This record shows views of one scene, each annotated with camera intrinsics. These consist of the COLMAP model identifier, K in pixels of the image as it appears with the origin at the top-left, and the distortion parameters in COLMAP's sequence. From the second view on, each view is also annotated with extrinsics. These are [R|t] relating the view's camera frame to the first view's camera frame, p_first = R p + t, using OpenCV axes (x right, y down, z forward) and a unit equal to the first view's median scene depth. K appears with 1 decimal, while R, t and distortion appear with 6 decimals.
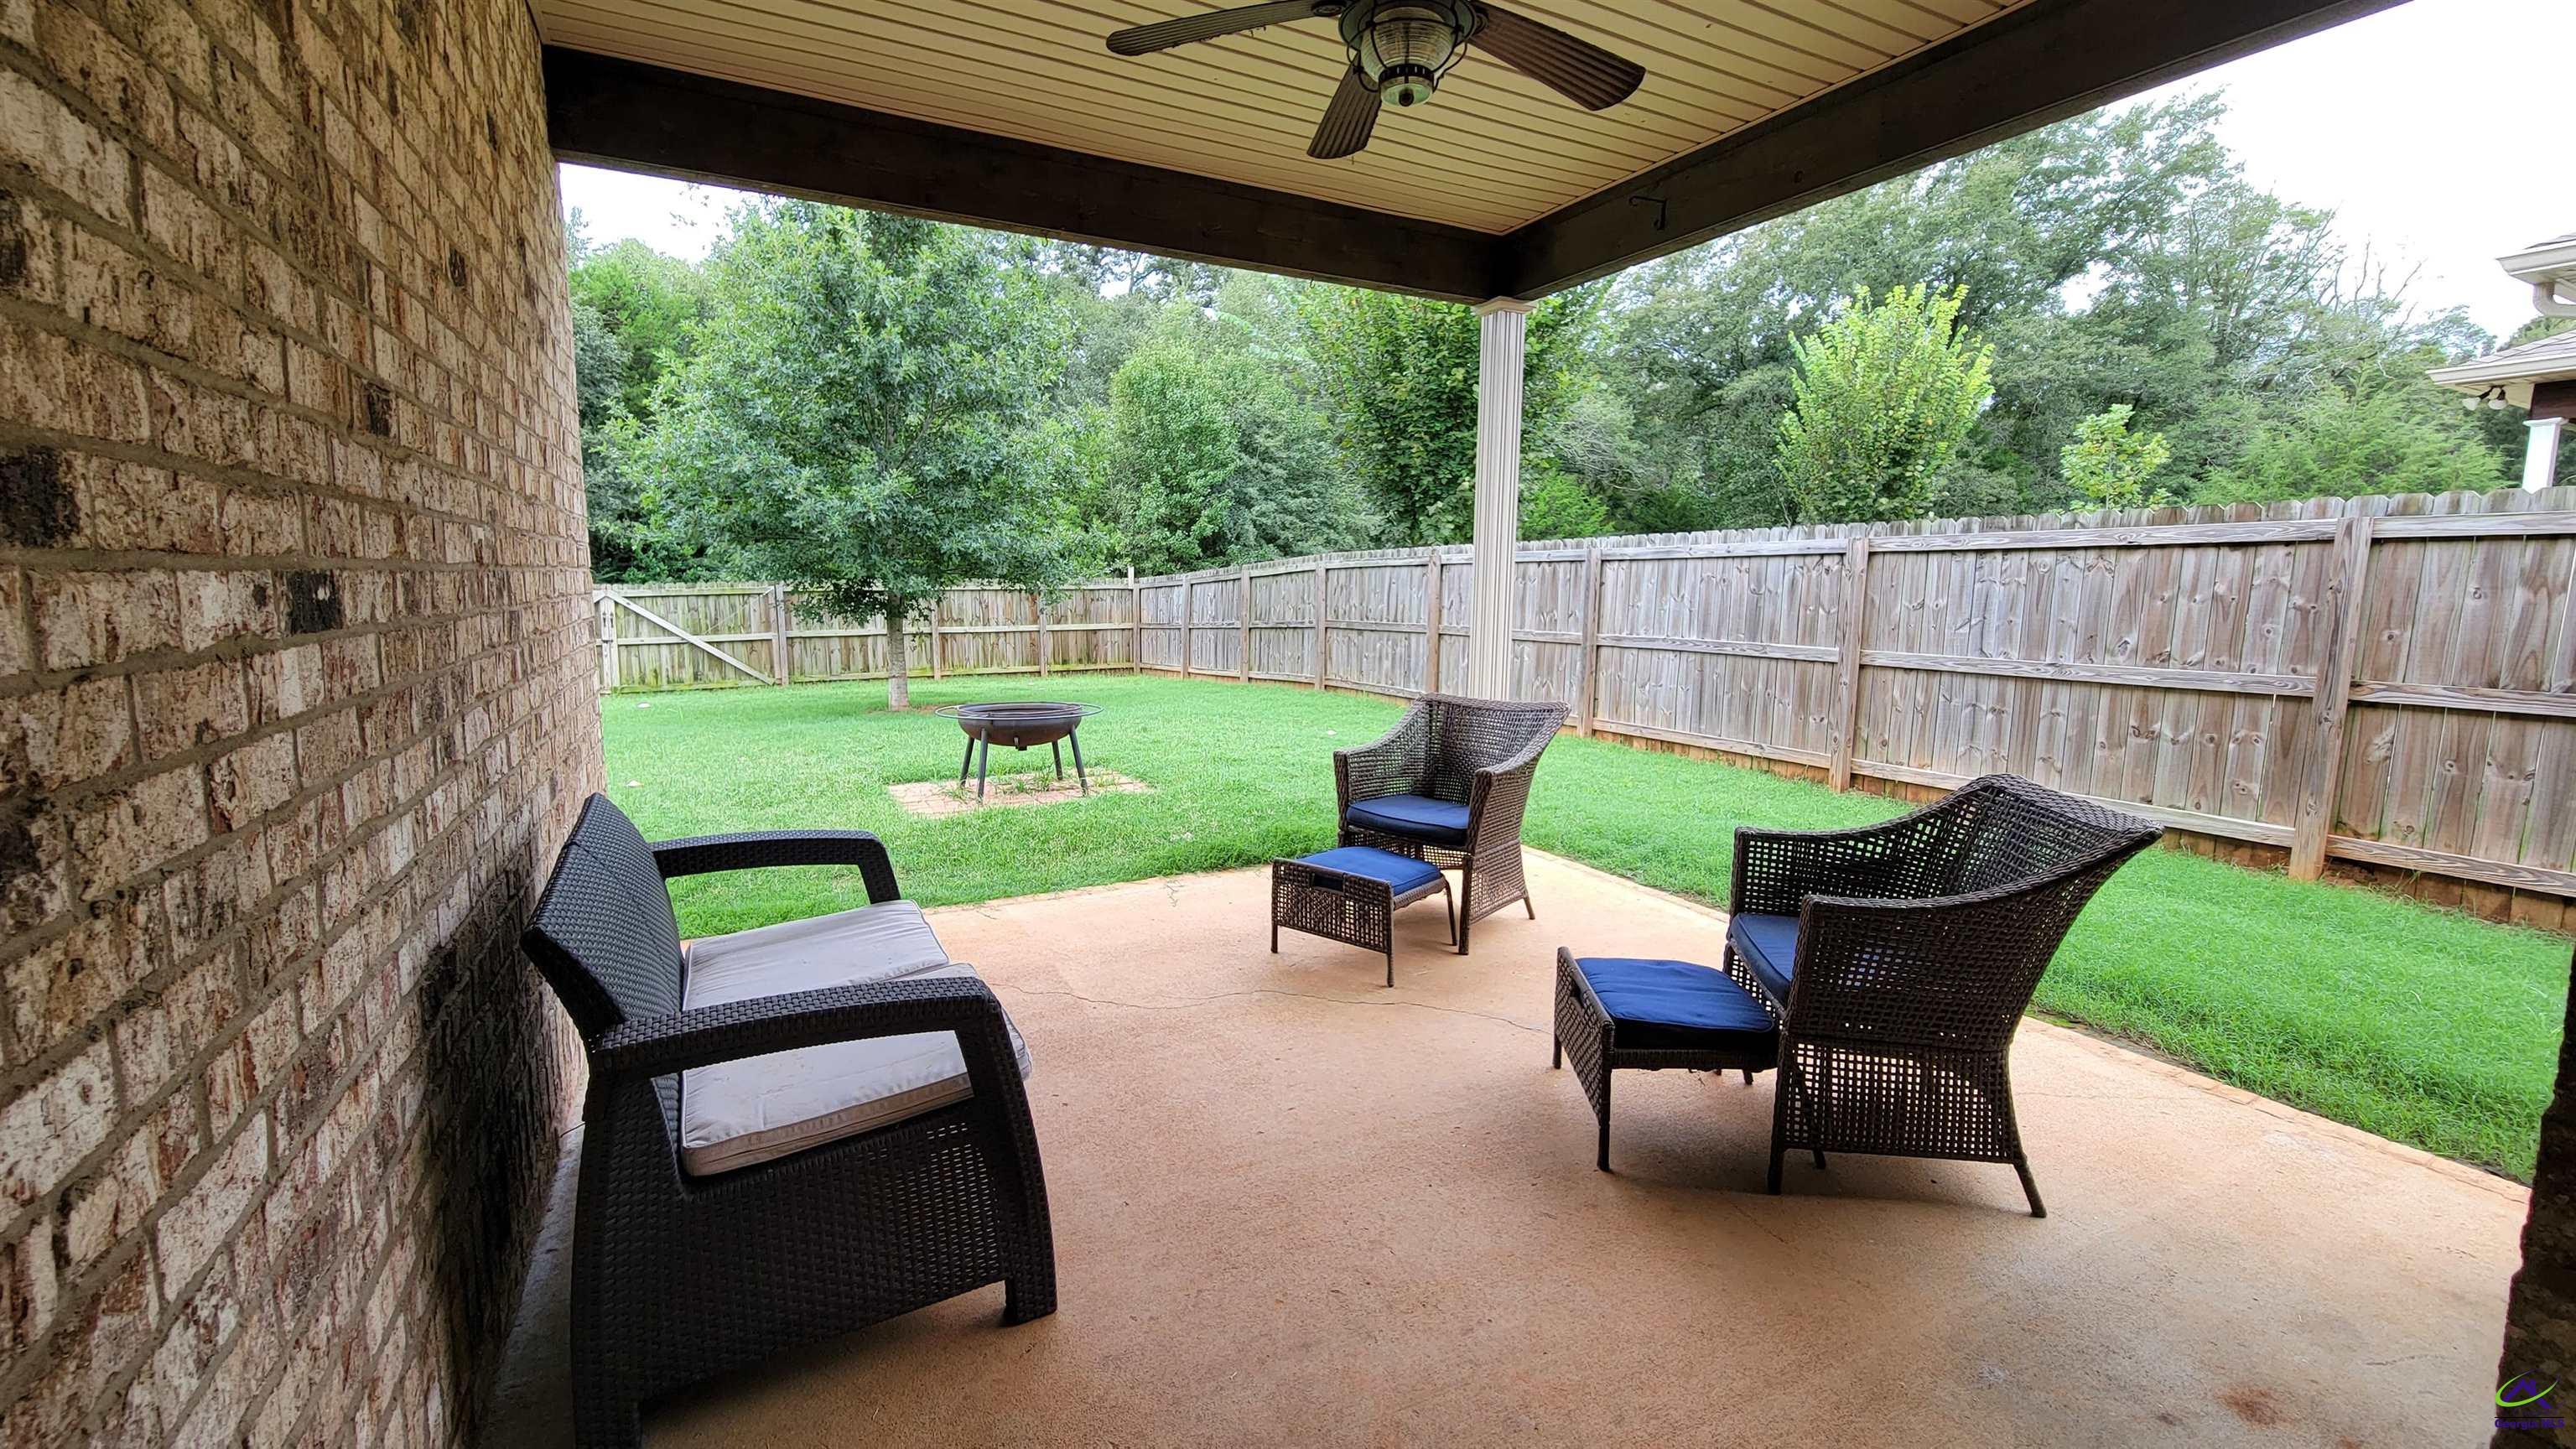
lens RADIAL K [[1053.1, 0, 1288.0], [0, 1053.1, 724.5], [0, 0, 1]] dist [-0.000658, -0.000278]
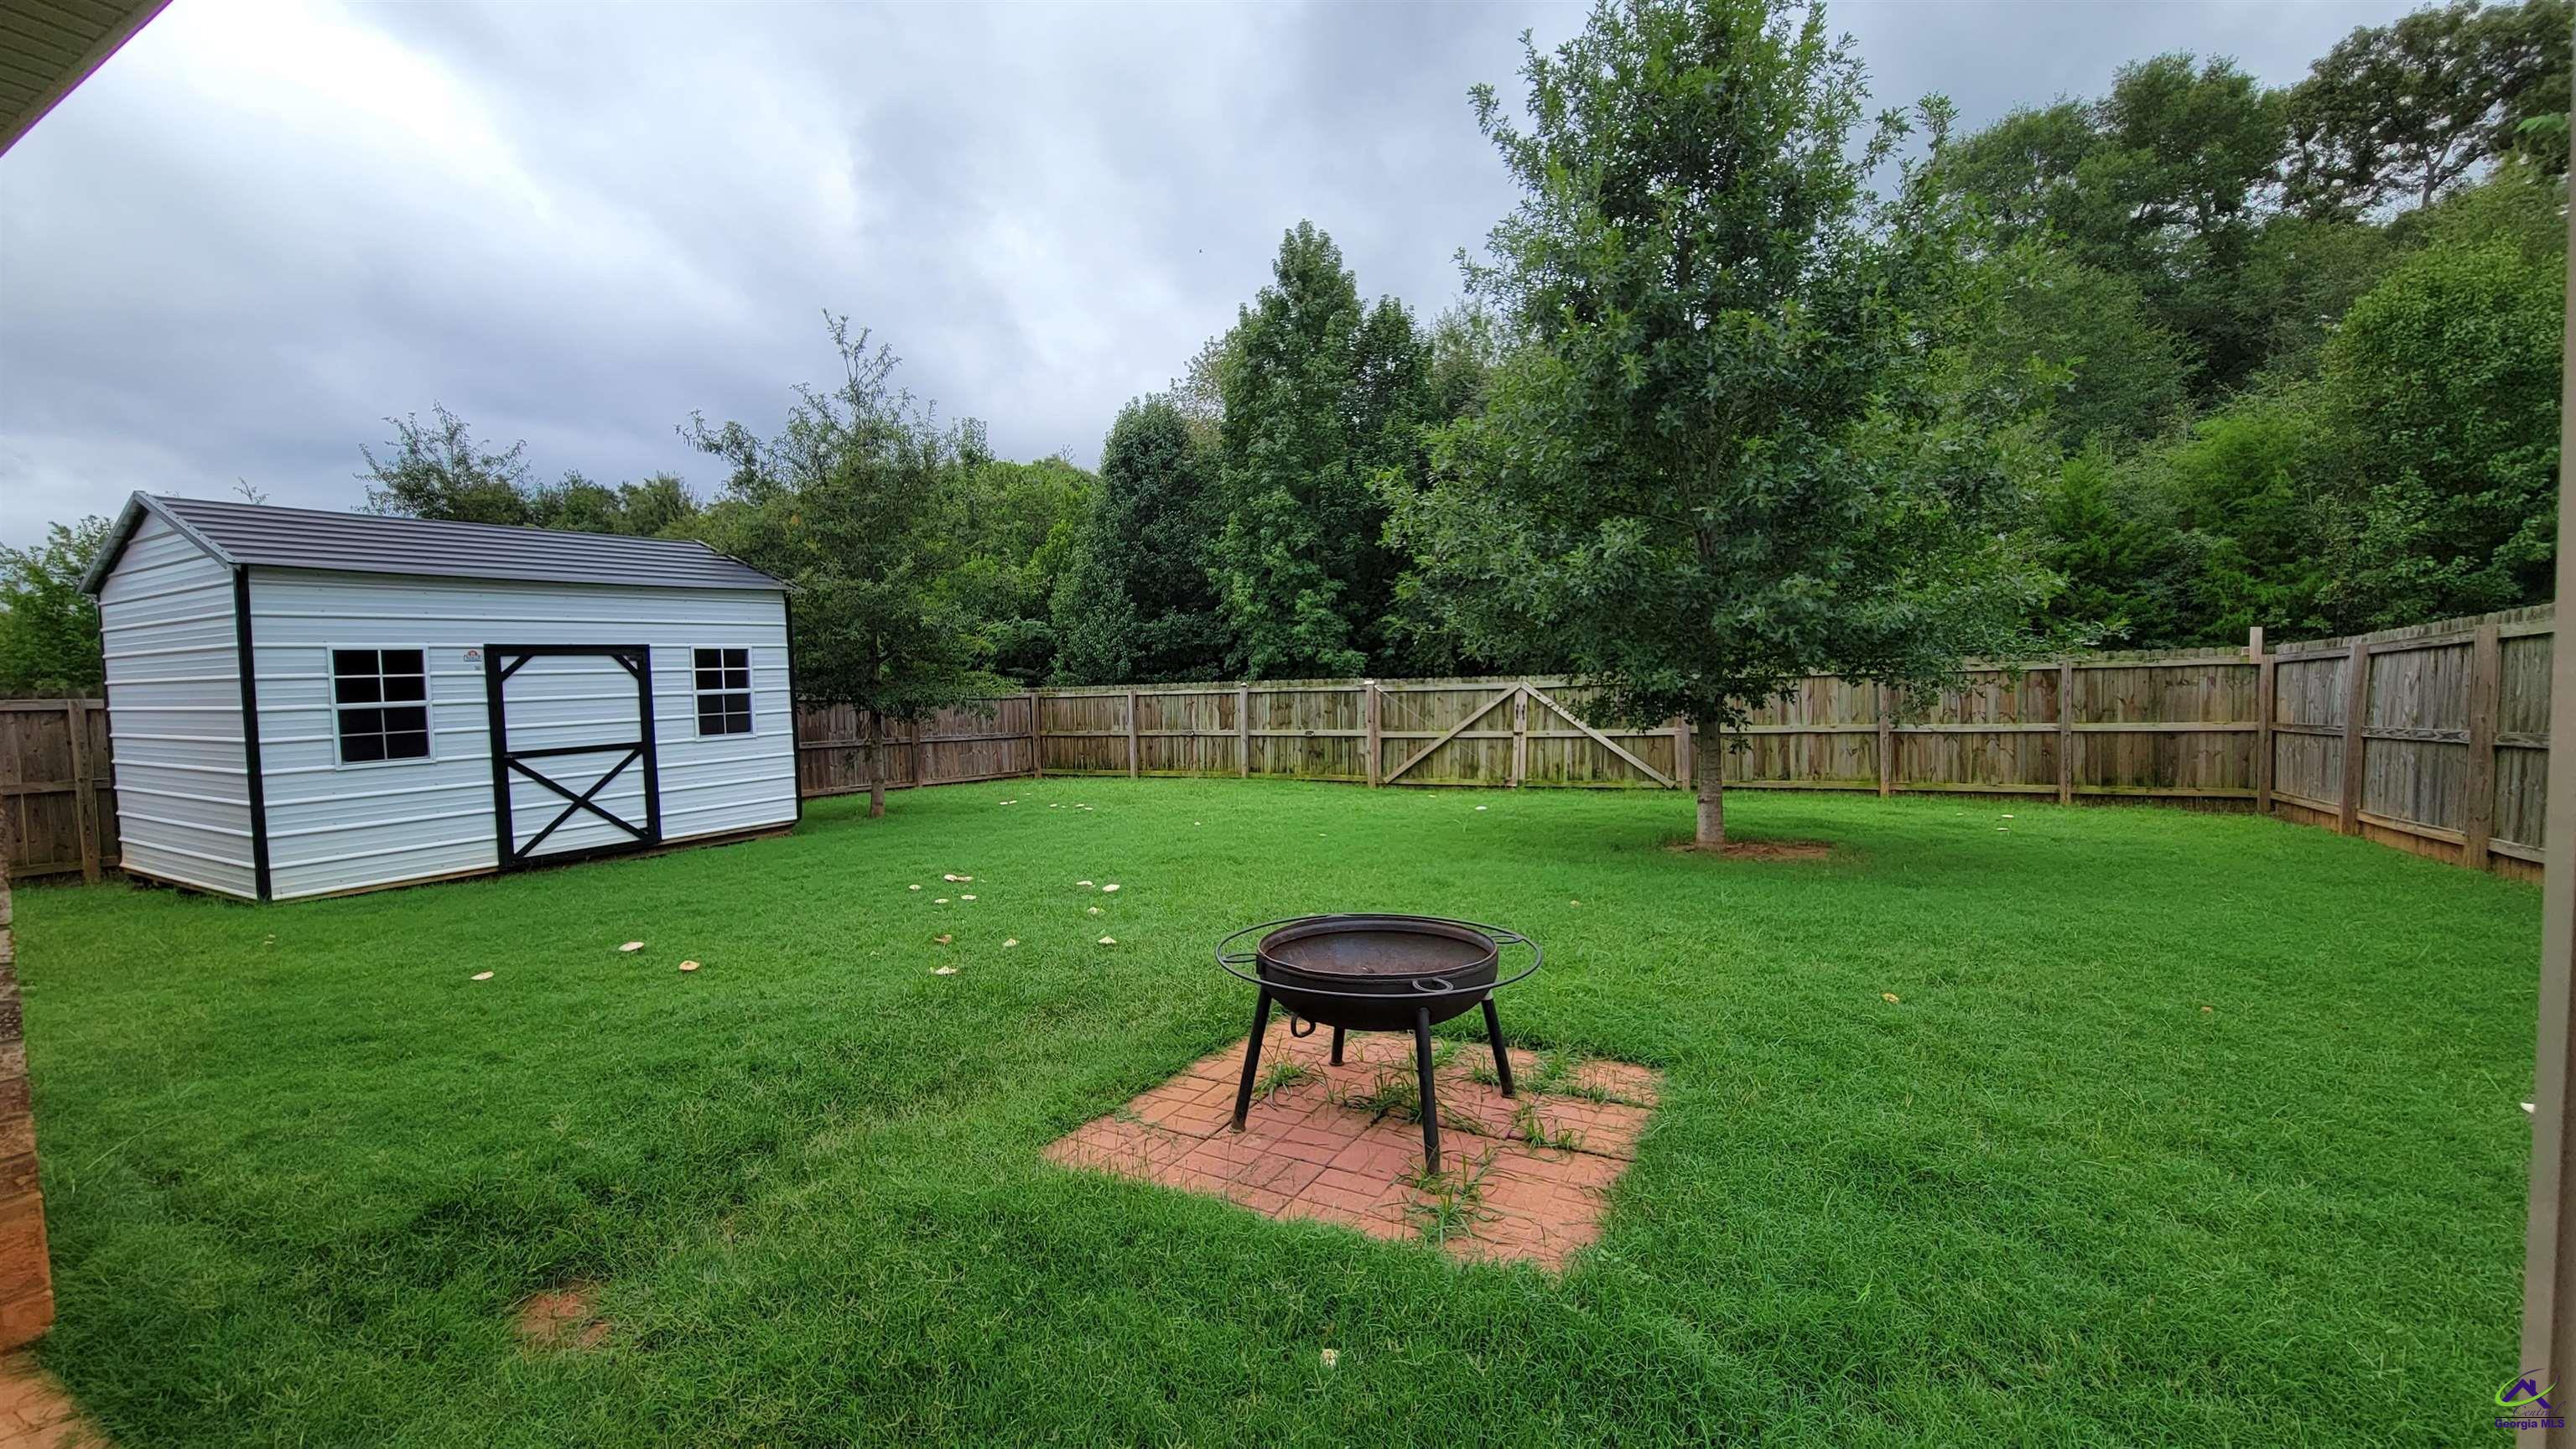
lens RADIAL K [[1053.1, 0, 1288.0], [0, 1053.1, 724.5], [0, 0, 1]] dist [-0.000658, -0.000278]
pose [[0.547043, 0.021391, -0.836831, 0.051562], [-0.081155, 0.996320, -0.027583, -0.037882], [0.833161, 0.083002, 0.546766, 0.249049]]
